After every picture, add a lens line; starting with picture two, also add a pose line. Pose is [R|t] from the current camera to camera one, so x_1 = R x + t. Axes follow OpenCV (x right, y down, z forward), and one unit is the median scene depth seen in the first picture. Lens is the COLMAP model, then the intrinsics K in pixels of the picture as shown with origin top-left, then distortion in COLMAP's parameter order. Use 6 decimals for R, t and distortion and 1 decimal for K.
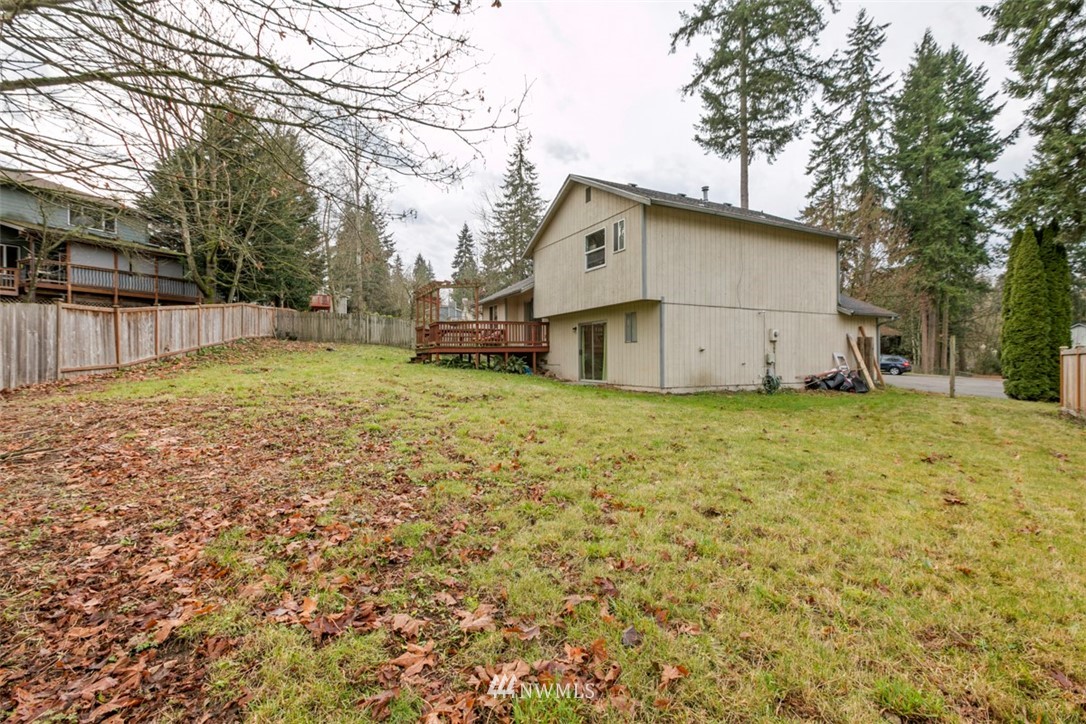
lens RADIAL K [[493.7, 0, 543.0], [0, 493.7, 362.0], [0, 0, 1]] dist [0.001309, -0.000022]
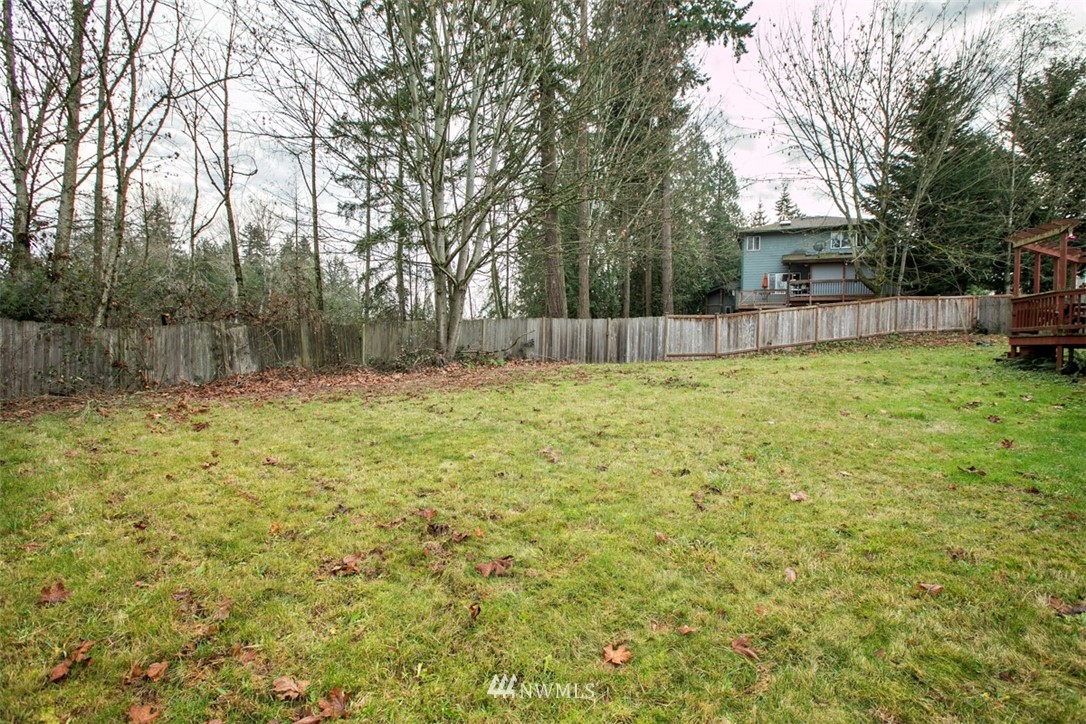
lens RADIAL K [[493.7, 0, 543.0], [0, 493.7, 362.0], [0, 0, 1]] dist [0.001309, -0.000022]
pose [[0.045788, 0.024313, -0.998655, 0.565329], [-0.027610, 0.999353, 0.023064, 0.011505], [0.998570, 0.026517, 0.046429, 0.406330]]
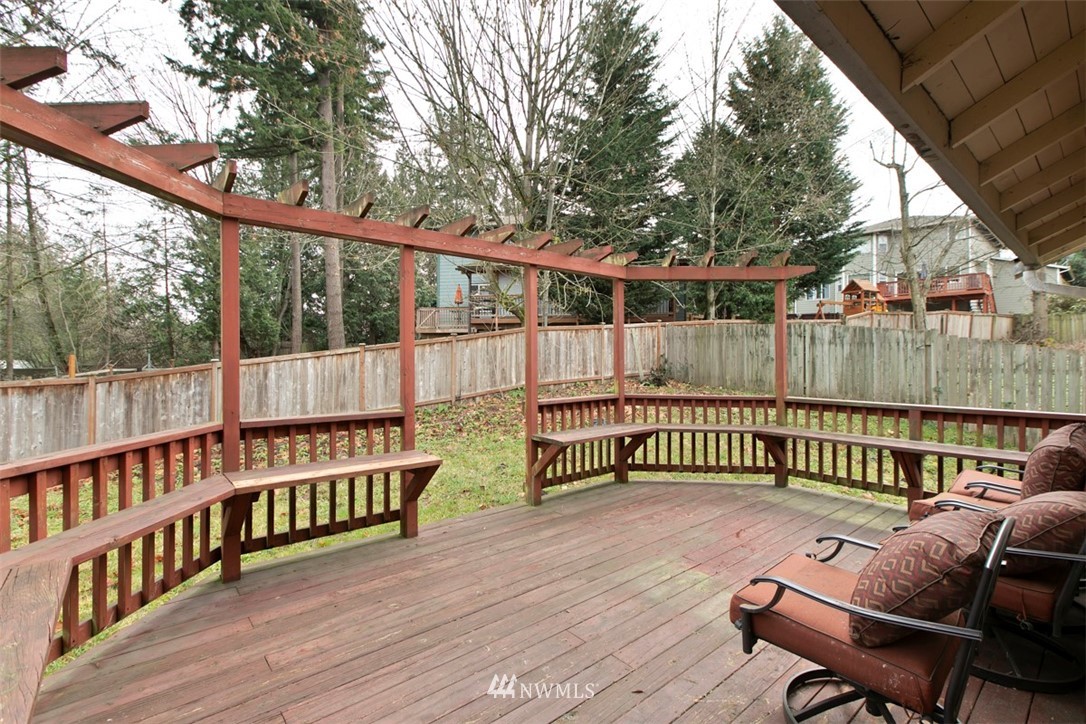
lens RADIAL K [[493.7, 0, 543.0], [0, 493.7, 362.0], [0, 0, 1]] dist [0.001309, -0.000022]
pose [[0.252669, 0.014417, -0.967445, -0.026256], [-0.005536, 0.999894, 0.013454, -0.138845], [0.967537, 0.001956, 0.252722, 1.398422]]
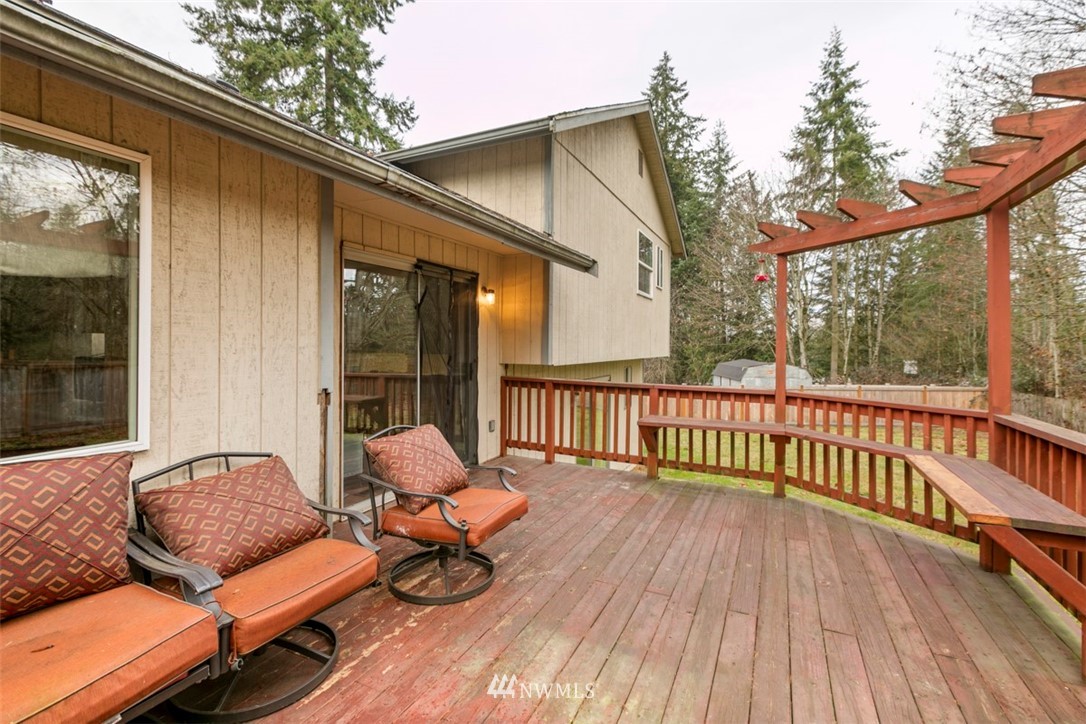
lens RADIAL K [[487.9, 0, 541.6], [0, 487.9, 343.0], [0, 0, 1]] dist [-0.002408, -0.000306]
pose [[-0.620596, 0.002537, 0.784126, -0.362331], [-0.003112, 0.999979, -0.005698, -0.138461], [-0.784124, -0.005976, -0.620575, 1.646610]]
